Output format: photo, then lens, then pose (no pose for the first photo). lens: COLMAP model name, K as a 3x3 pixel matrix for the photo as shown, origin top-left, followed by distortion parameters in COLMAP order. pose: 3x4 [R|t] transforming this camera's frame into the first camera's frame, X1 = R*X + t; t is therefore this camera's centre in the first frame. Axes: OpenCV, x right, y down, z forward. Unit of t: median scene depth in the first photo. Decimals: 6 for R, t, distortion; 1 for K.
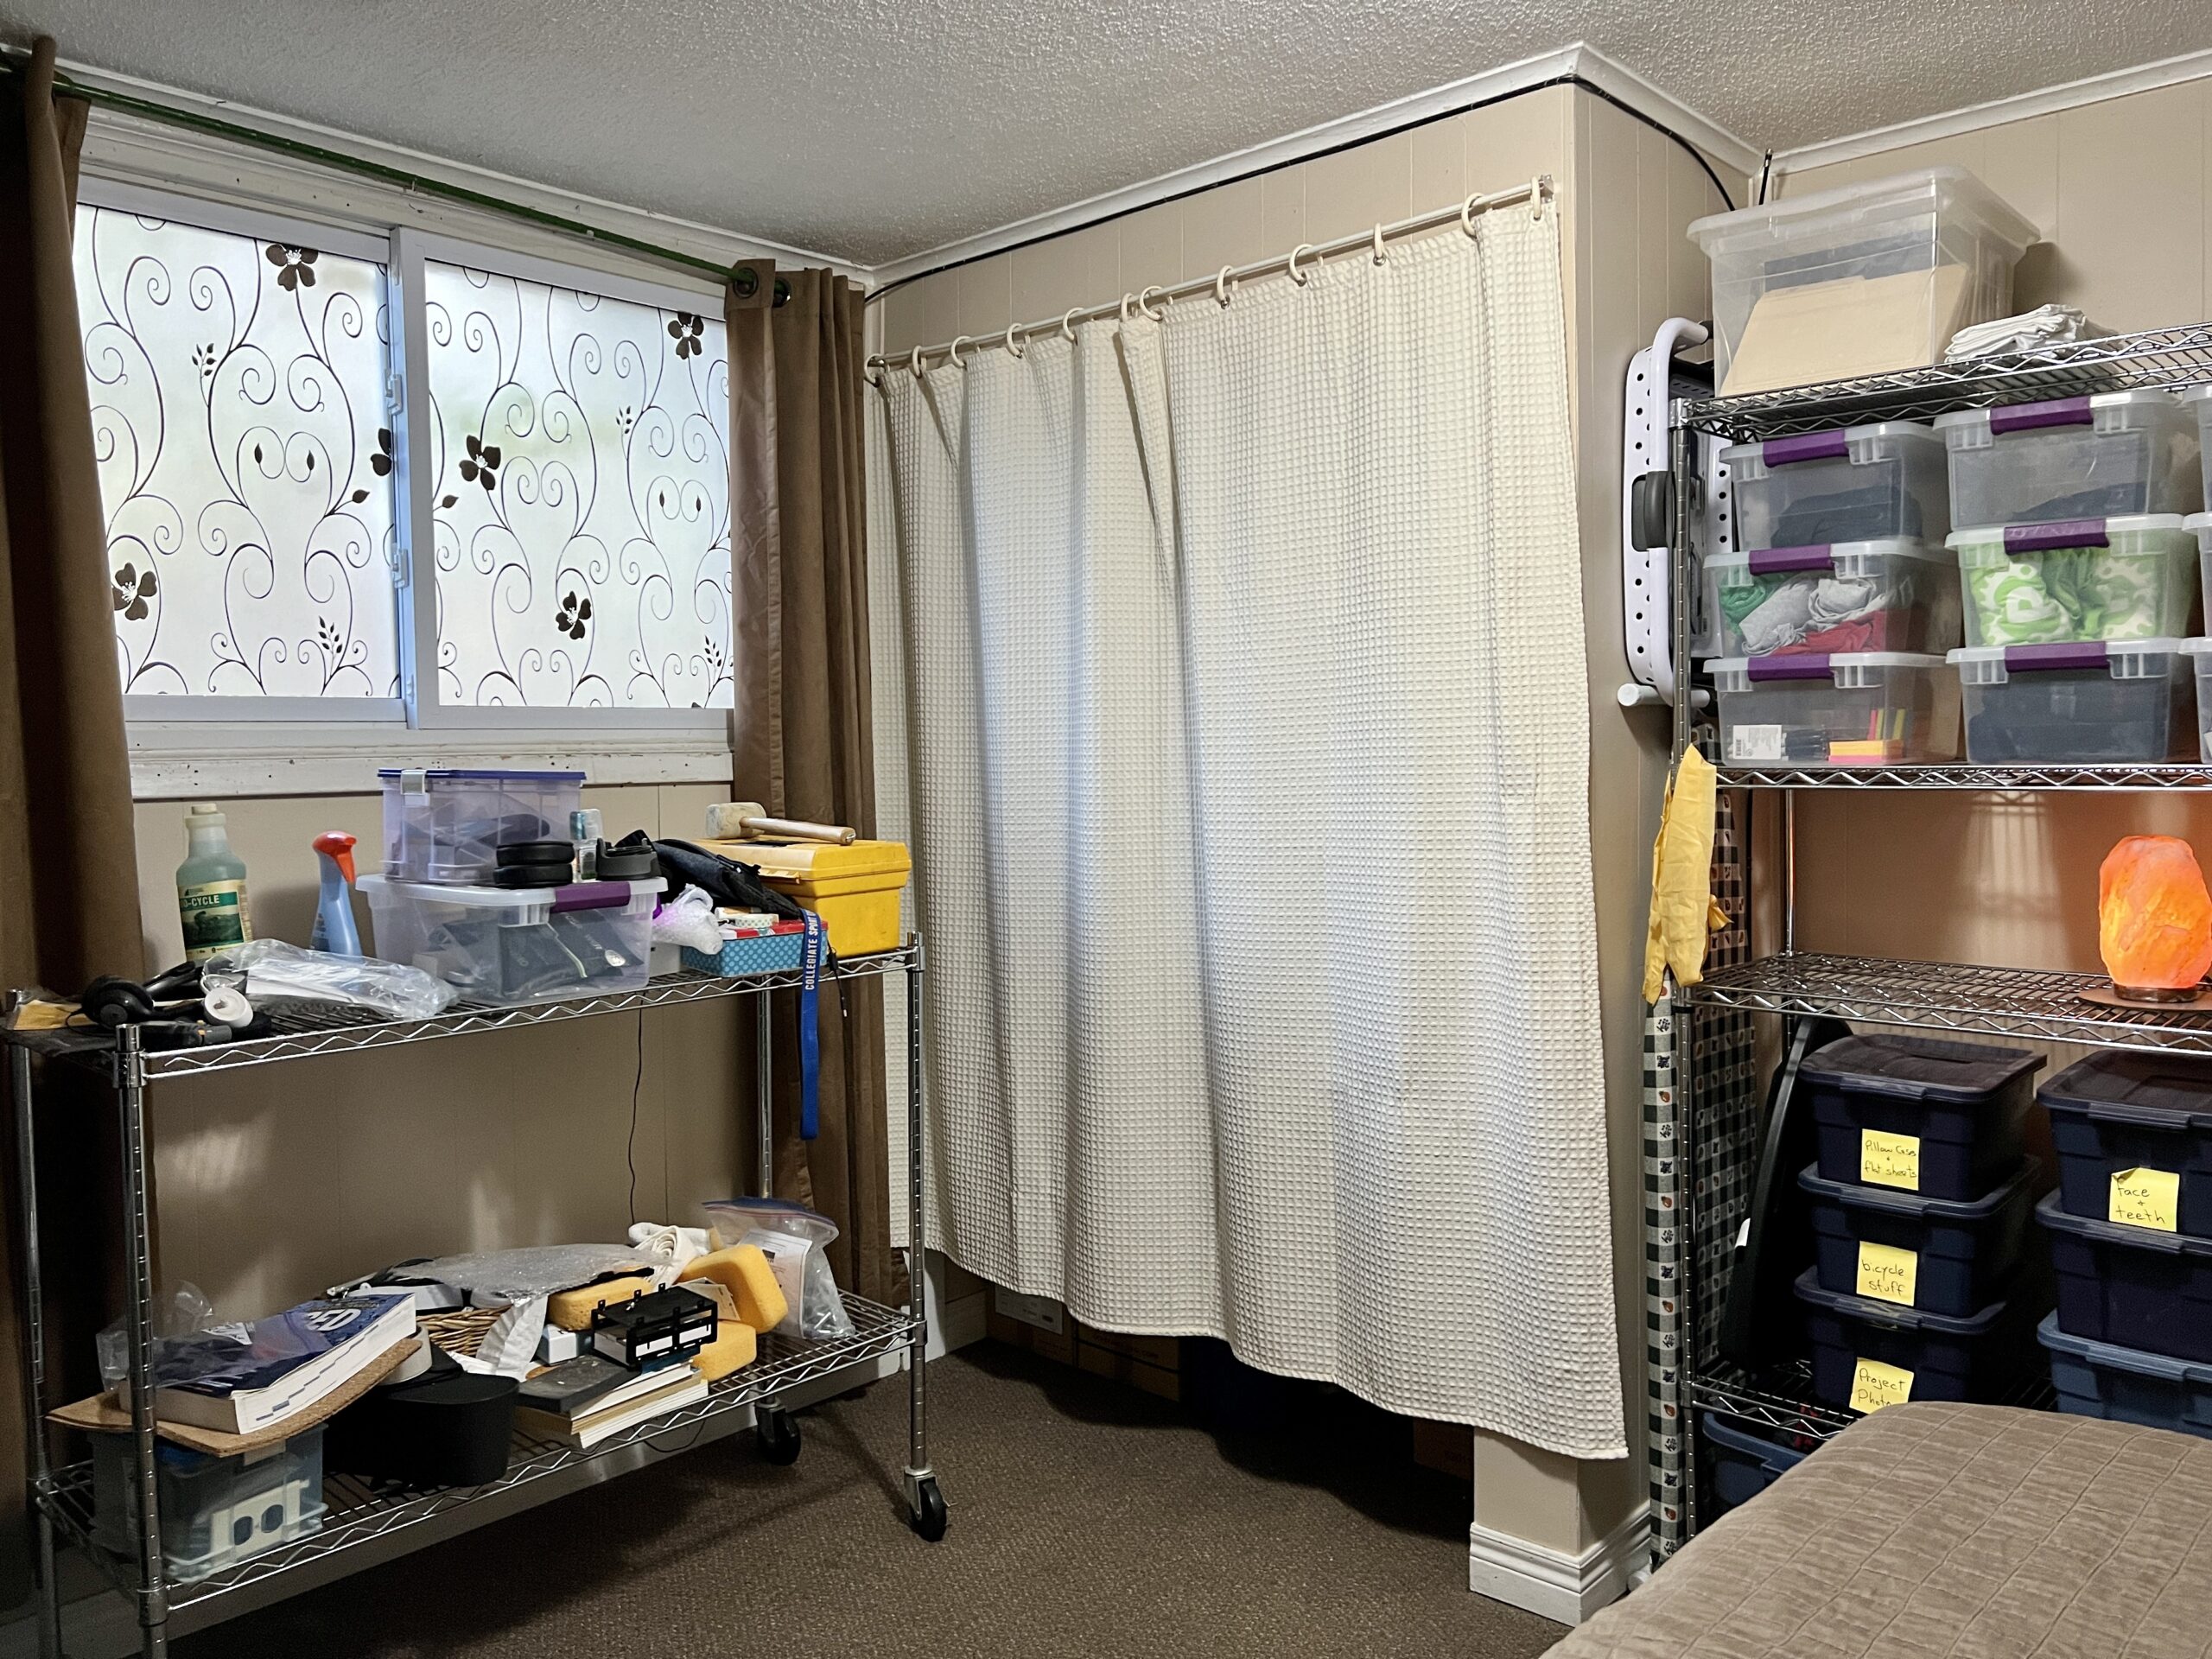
lens RADIAL K [[1668.2, 0, 1109.3], [0, 1668.2, 816.3], [0, 0, 1]] dist [0.035137, -0.027713]
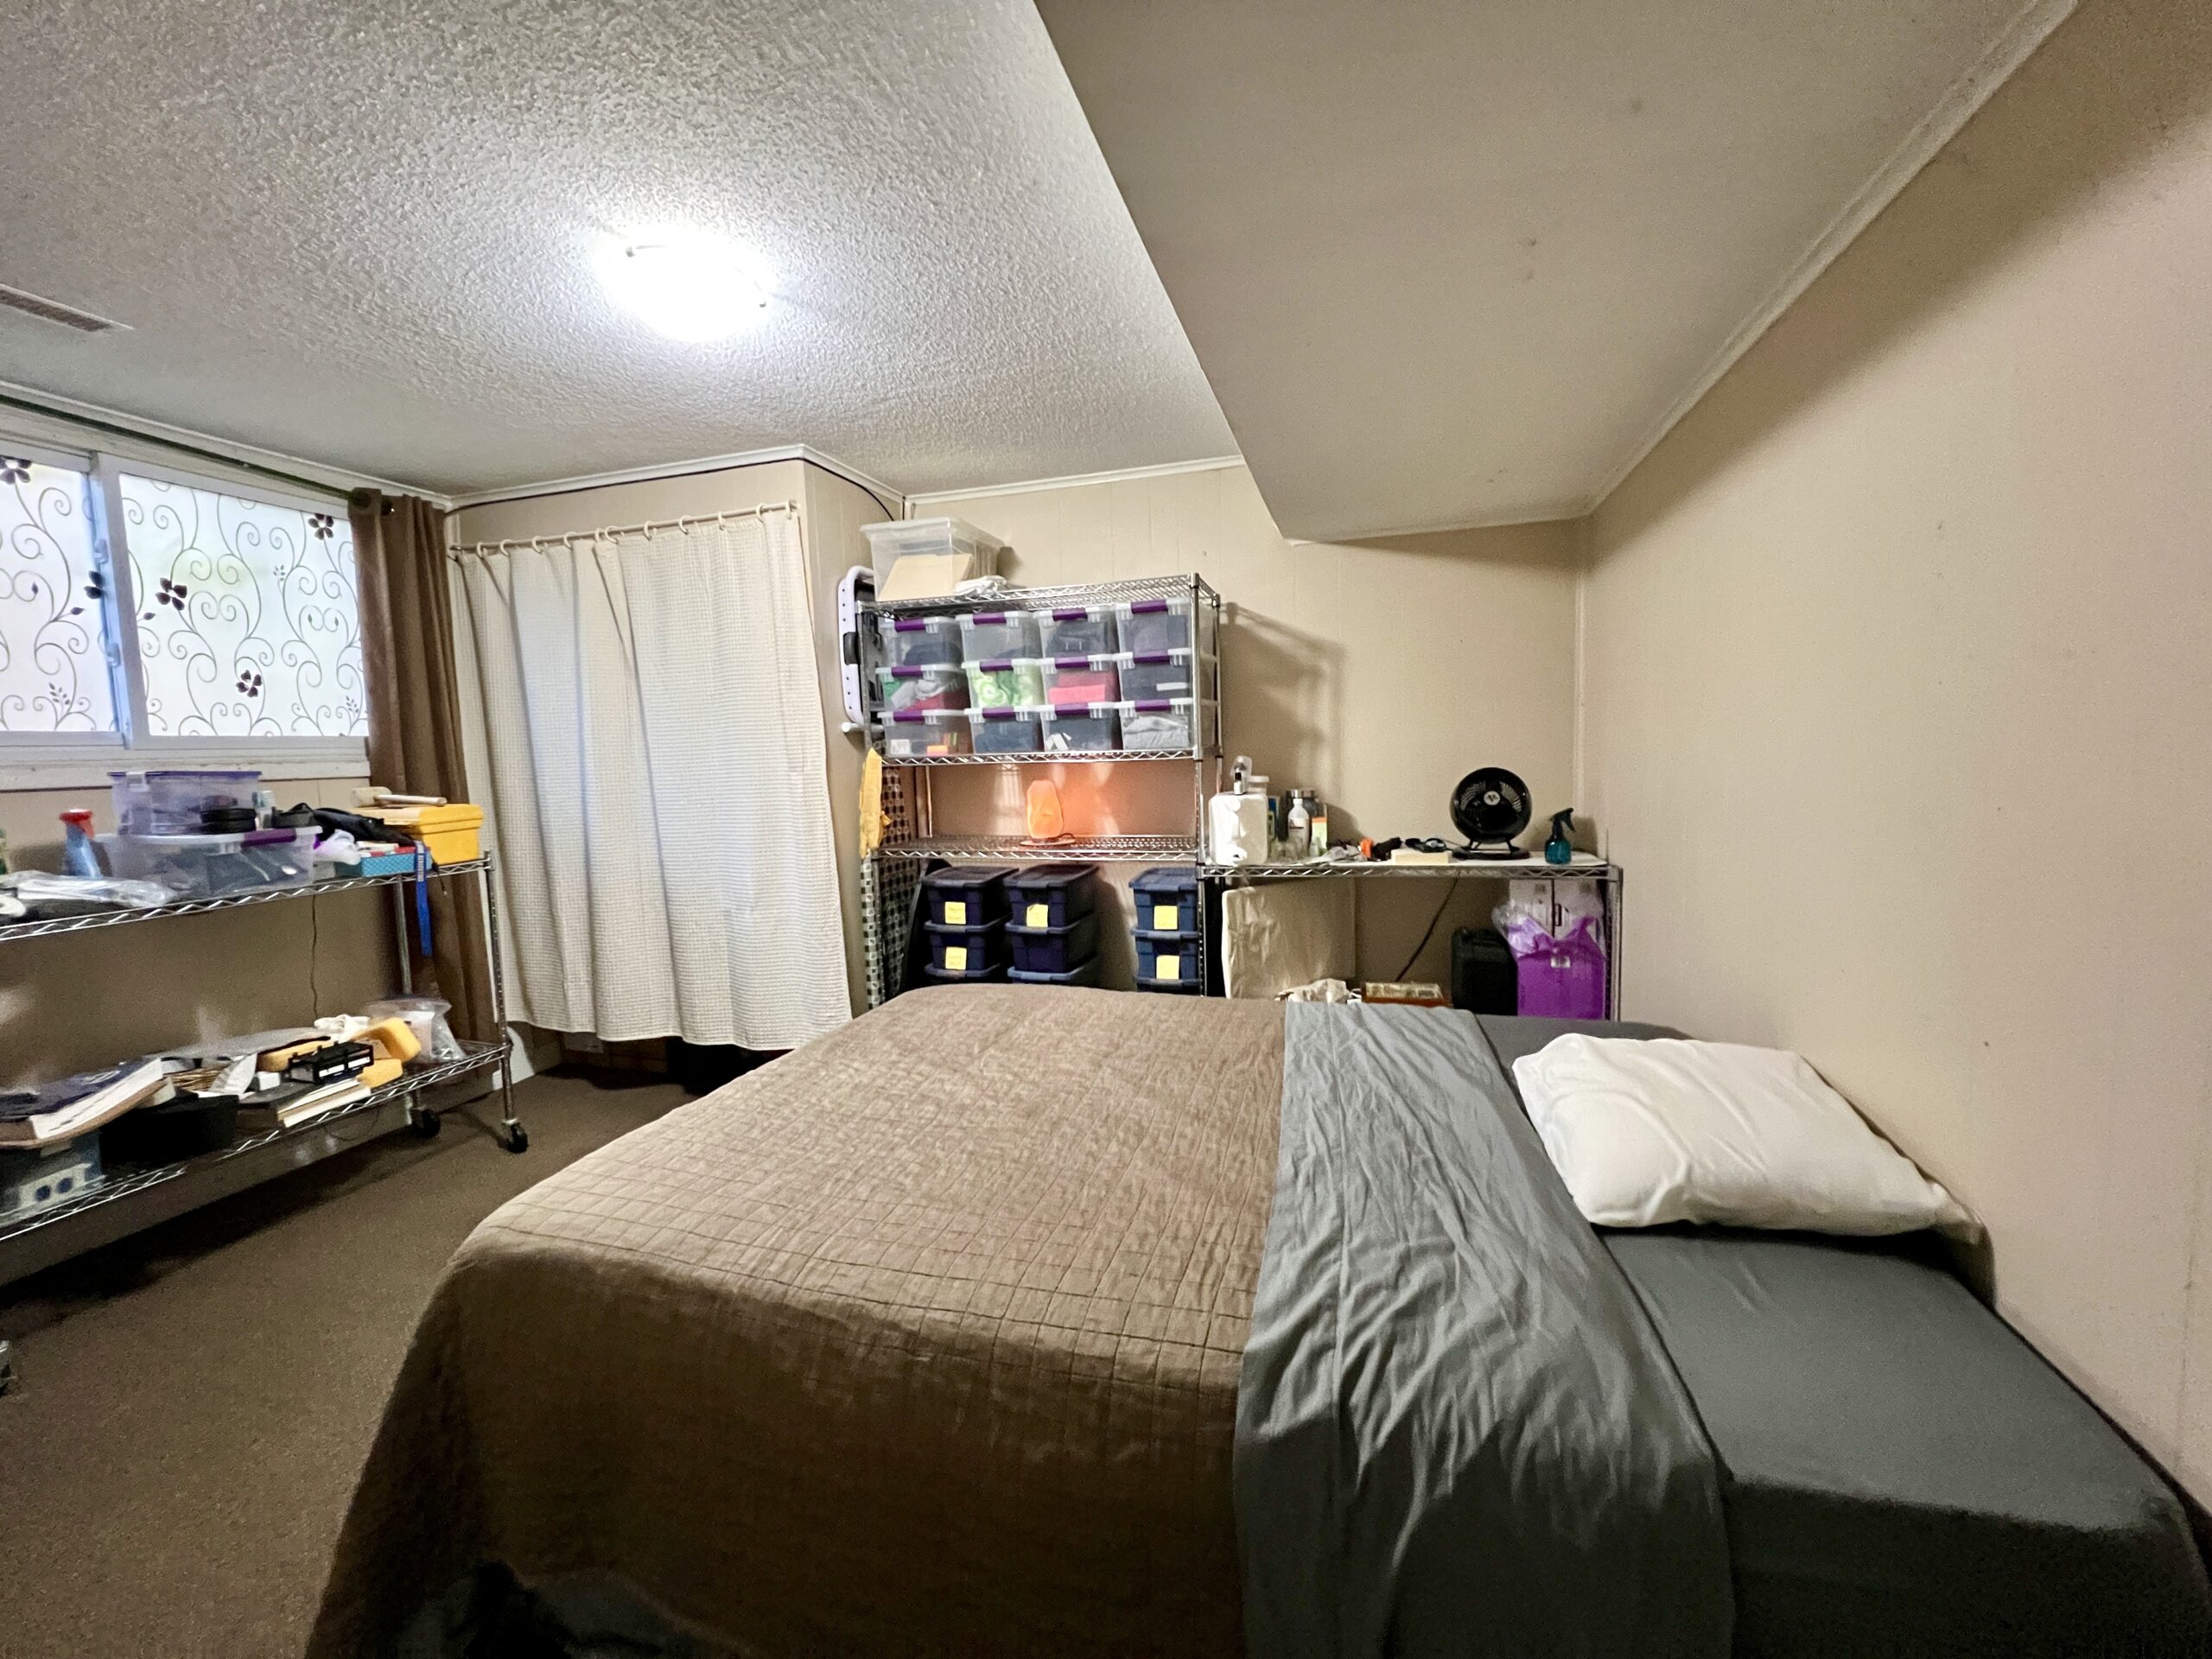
lens RADIAL K [[898.9, 0, 1117.5], [0, 898.9, 822.7], [0, 0, 1]] dist [-0.003649, 0.001328]
pose [[0.902010, -0.048772, 0.428951, 0.107675], [0.034121, 0.998544, 0.041785, 0.020724], [-0.430365, -0.023055, 0.902361, -0.289485]]
